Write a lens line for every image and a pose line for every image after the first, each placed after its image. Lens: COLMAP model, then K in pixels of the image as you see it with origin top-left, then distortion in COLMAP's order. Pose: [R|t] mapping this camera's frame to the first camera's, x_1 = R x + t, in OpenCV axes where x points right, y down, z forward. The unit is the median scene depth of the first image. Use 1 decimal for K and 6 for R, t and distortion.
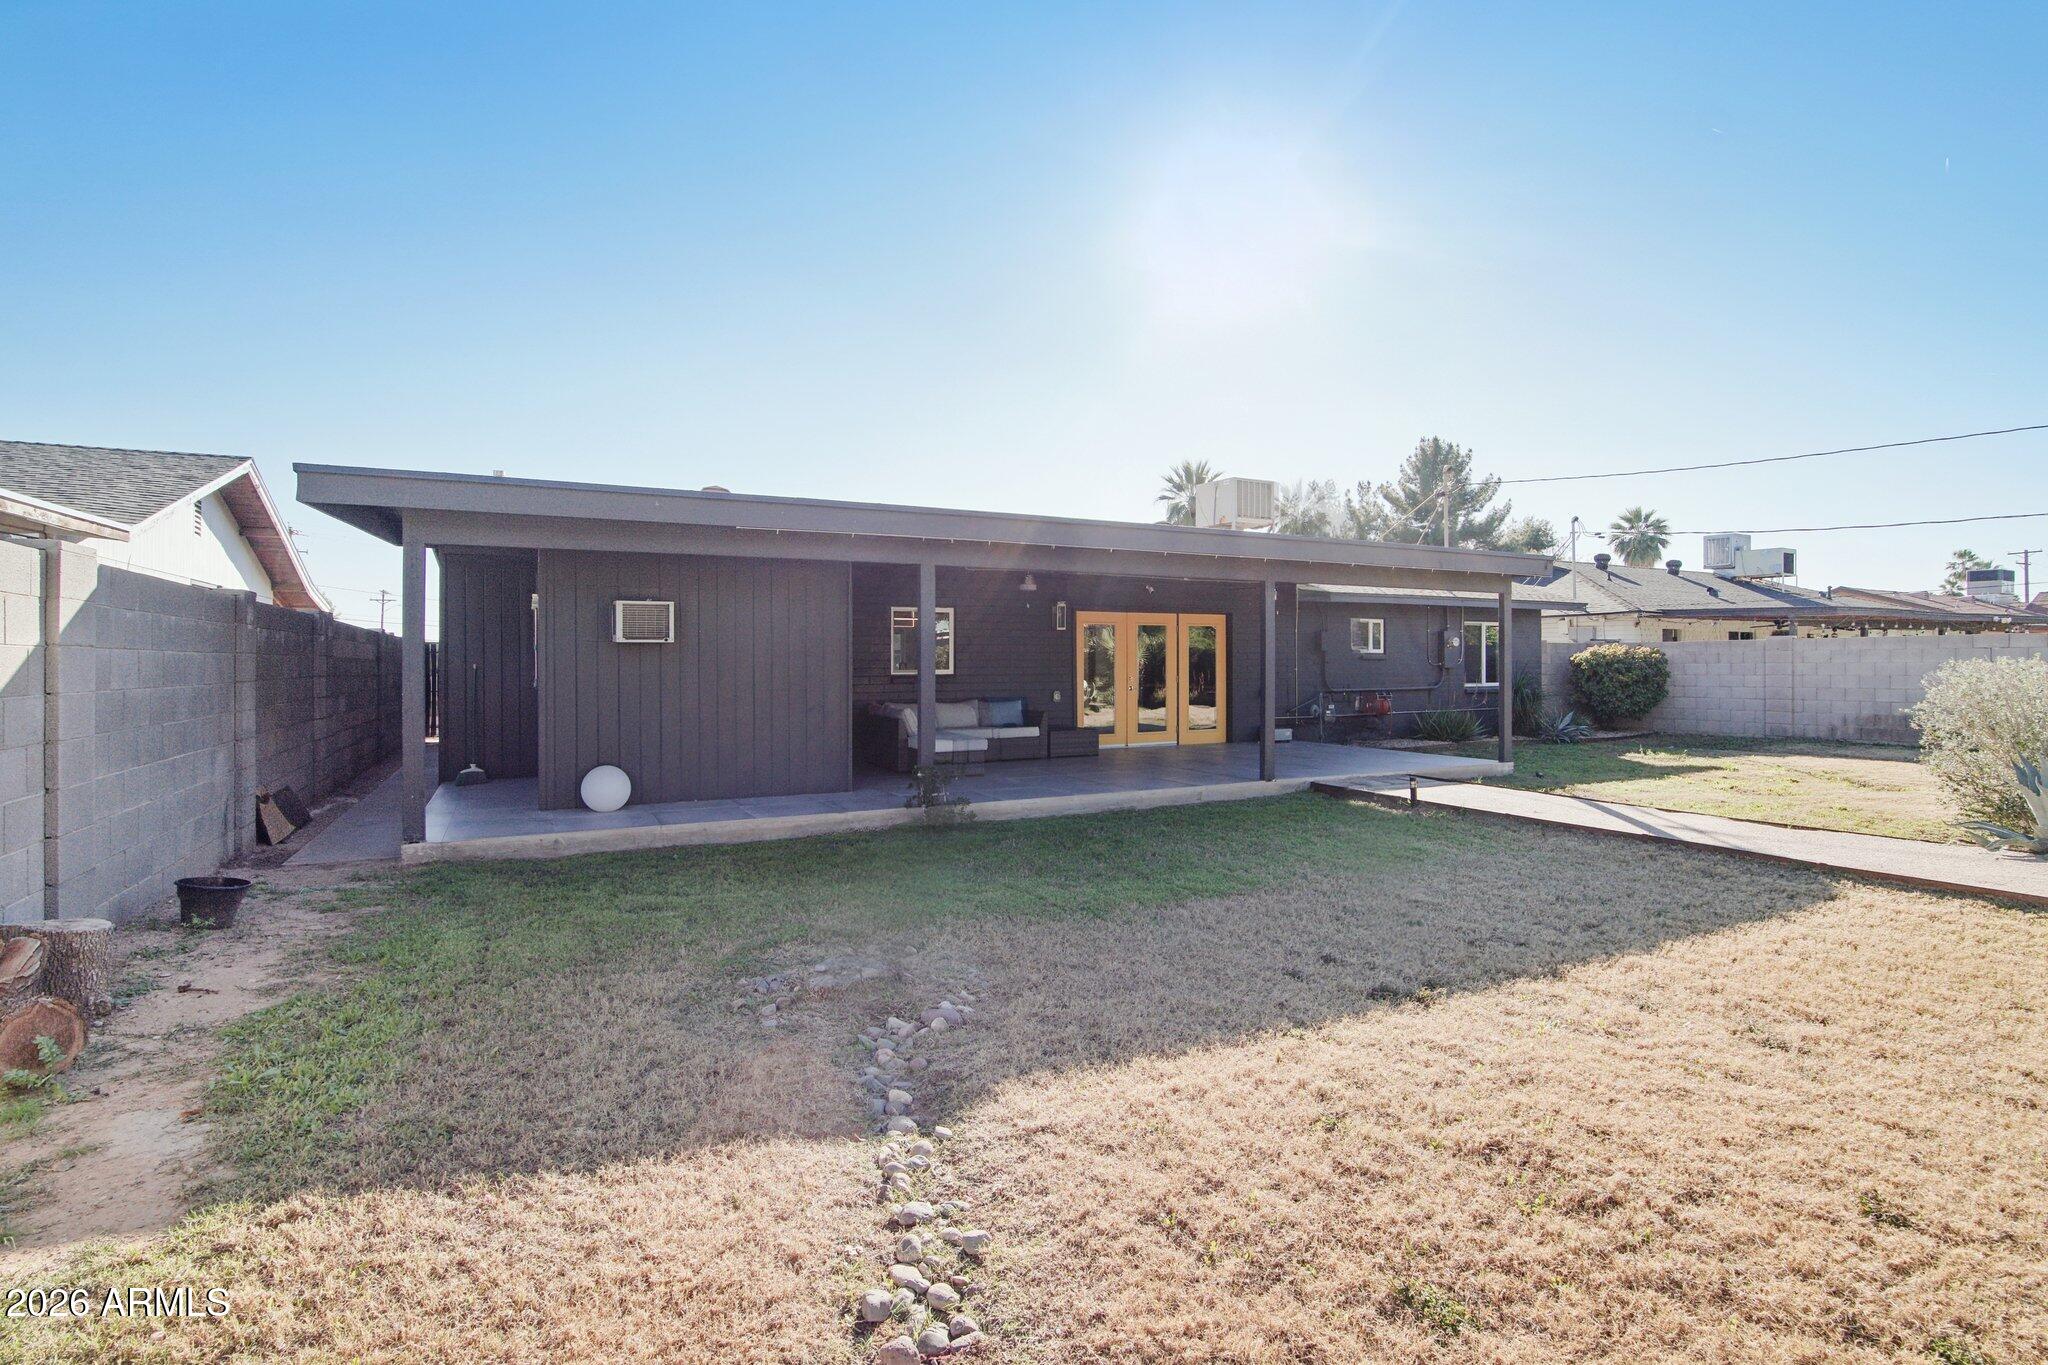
lens RADIAL K [[932.7, 0, 1040.7], [0, 932.7, 668.4], [0, 0, 1]] dist [-0.030419, 0.002306]
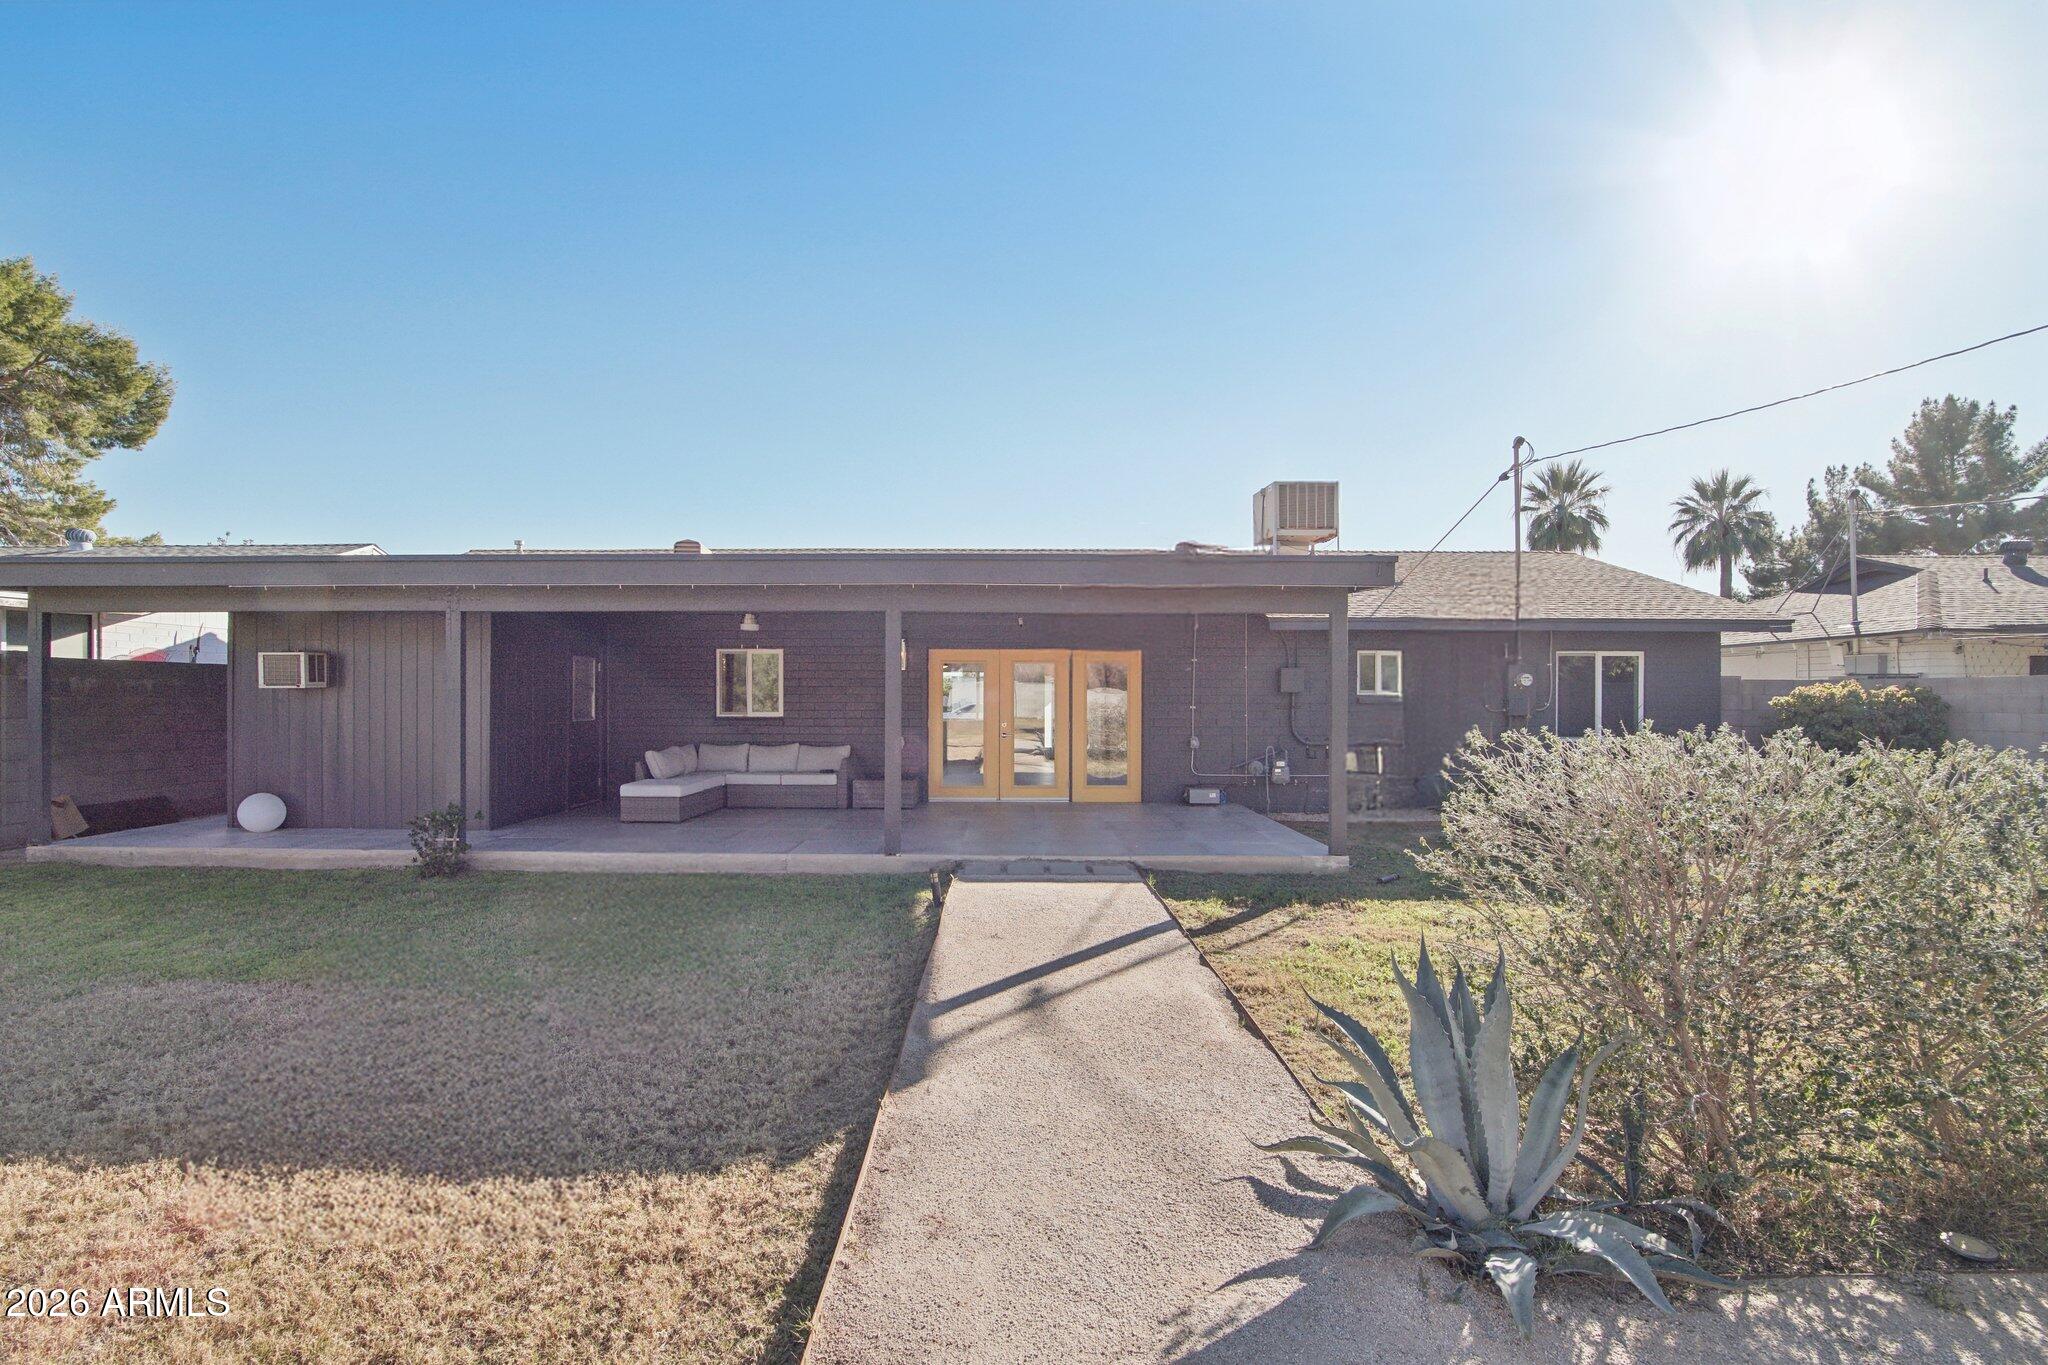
lens RADIAL K [[932.7, 0, 1025.8], [0, 932.7, 690.8], [0, 0, 1]] dist [-0.030419, 0.002306]
pose [[0.892804, -0.002144, -0.450440, 0.480294], [-0.006111, 0.999839, -0.016871, -0.005758], [0.450403, 0.017815, 0.892647, 0.210404]]
